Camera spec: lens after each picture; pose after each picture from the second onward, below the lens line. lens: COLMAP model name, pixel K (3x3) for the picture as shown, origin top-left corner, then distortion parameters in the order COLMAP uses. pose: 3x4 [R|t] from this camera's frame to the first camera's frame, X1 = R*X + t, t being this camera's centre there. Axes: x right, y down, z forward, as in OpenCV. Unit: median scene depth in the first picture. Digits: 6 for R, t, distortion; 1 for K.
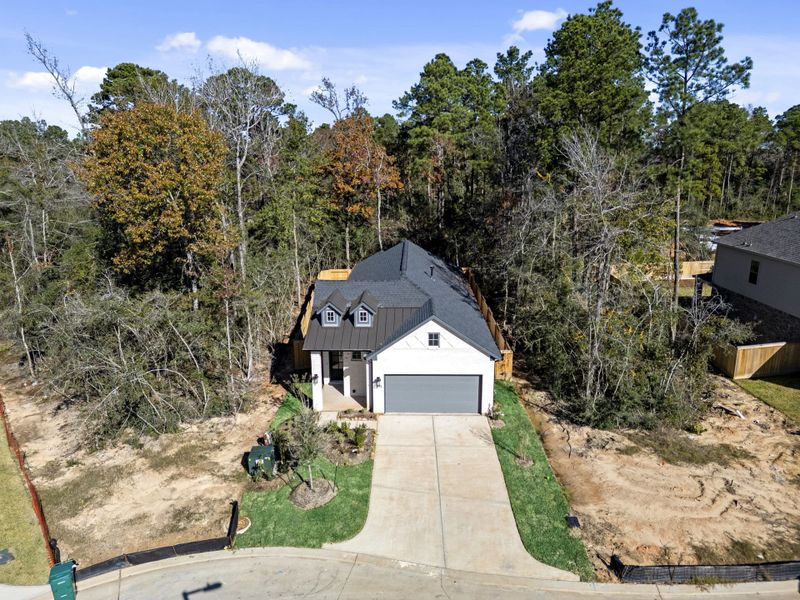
lens RADIAL K [[560.9, 0, 400.0], [0, 560.9, 300.0], [0, 0, 1]] dist [0.041942, -0.002787]
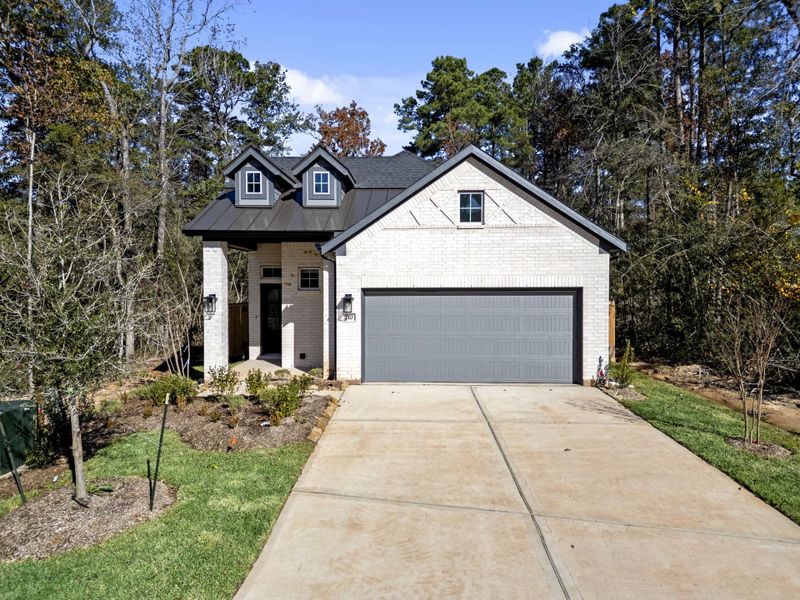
lens RADIAL K [[560.9, 0, 400.0], [0, 560.9, 300.0], [0, 0, 1]] dist [0.041942, -0.002787]
pose [[0.999964, 0.003096, -0.007897, 0.006132], [-0.004828, 0.973201, -0.229905, 0.245020], [0.006974, 0.229935, 0.973181, 0.564869]]
